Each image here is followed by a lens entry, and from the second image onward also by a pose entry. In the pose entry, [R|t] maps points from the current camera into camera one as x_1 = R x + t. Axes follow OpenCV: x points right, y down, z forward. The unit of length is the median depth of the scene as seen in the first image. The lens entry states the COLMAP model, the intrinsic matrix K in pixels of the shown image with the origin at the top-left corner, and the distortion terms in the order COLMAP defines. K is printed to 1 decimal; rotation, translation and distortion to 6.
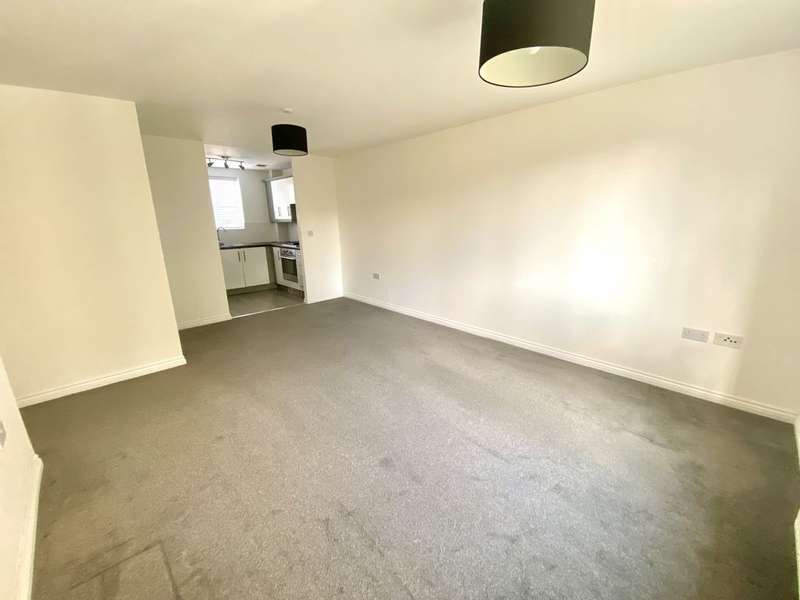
lens RADIAL K [[323.3, 0, 399.1], [0, 323.3, 301.4], [0, 0, 1]] dist [0.020652, -0.019933]
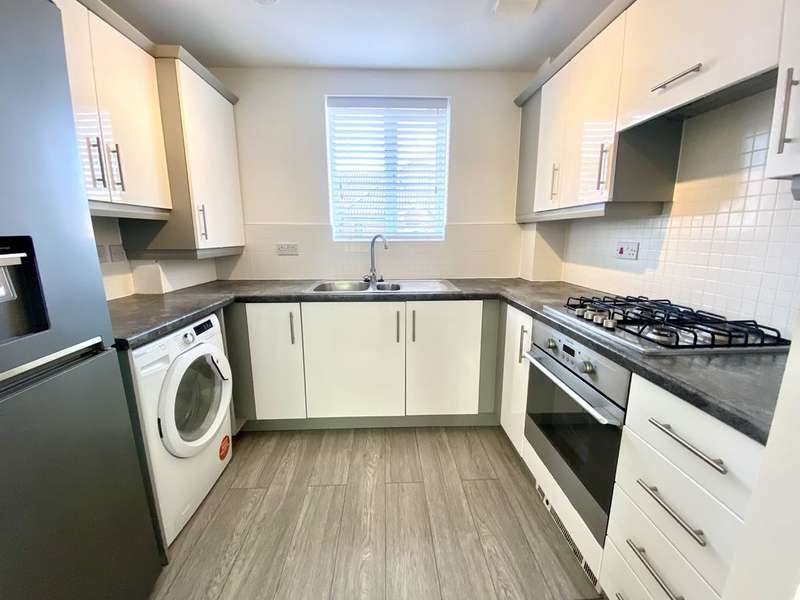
lens RADIAL K [[323.3, 0, 399.1], [0, 323.3, 301.4], [0, 0, 1]] dist [0.020652, -0.019933]
pose [[0.744990, 0.142796, -0.651613, -0.312043], [-0.177591, 0.984024, 0.012601, -0.178831], [0.643002, 0.106333, 0.758447, 0.816408]]
